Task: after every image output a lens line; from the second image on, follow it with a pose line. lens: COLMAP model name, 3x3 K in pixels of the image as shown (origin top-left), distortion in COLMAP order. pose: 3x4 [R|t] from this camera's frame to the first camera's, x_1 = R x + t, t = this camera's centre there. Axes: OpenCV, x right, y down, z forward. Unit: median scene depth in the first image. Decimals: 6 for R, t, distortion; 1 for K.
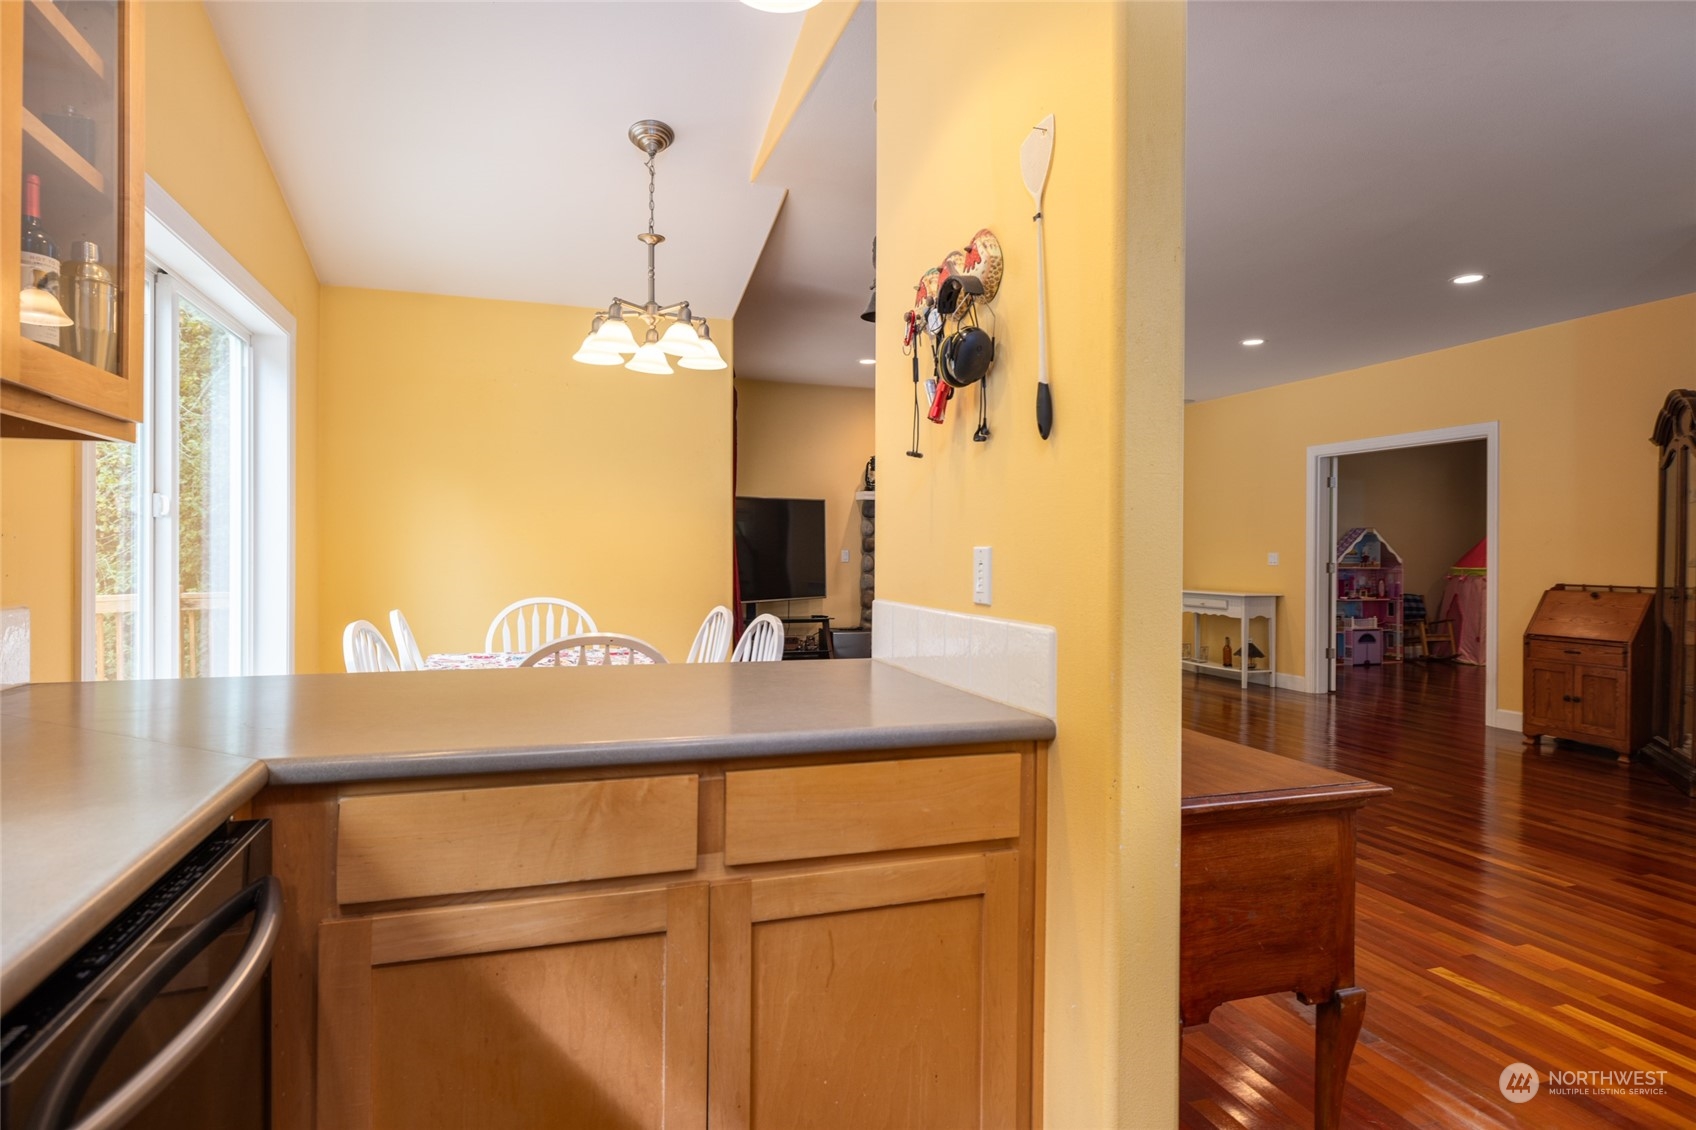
lens RADIAL K [[909.7, 0, 852.0], [0, 909.7, 574.9], [0, 0, 1]] dist [-0.005749, -0.001832]
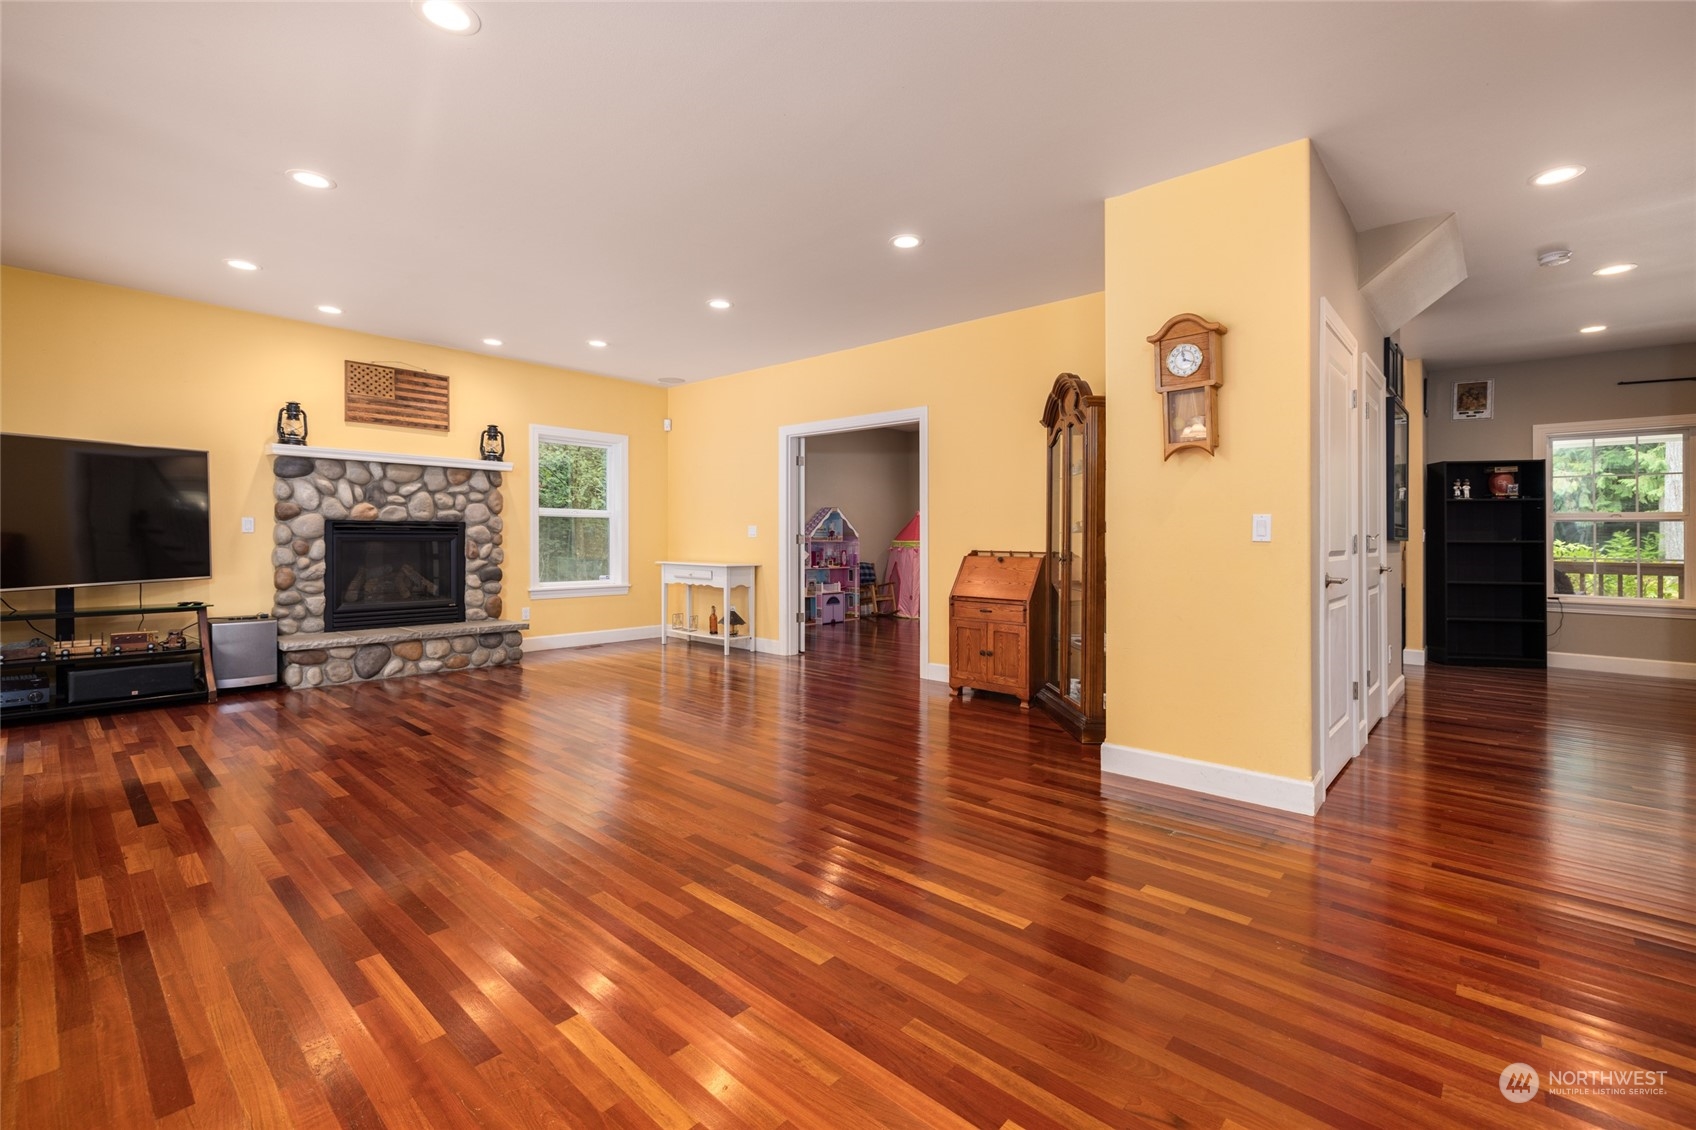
lens RADIAL K [[712.3, 0, 837.9], [0, 712.3, 557.0], [0, 0, 1]] dist [-0.000523, -0.000421]
pose [[0.873580, -0.011293, 0.486549, 0.152825], [0.008554, 0.999933, 0.007851, 0.007600], [-0.486605, -0.002697, 0.873618, 0.233996]]
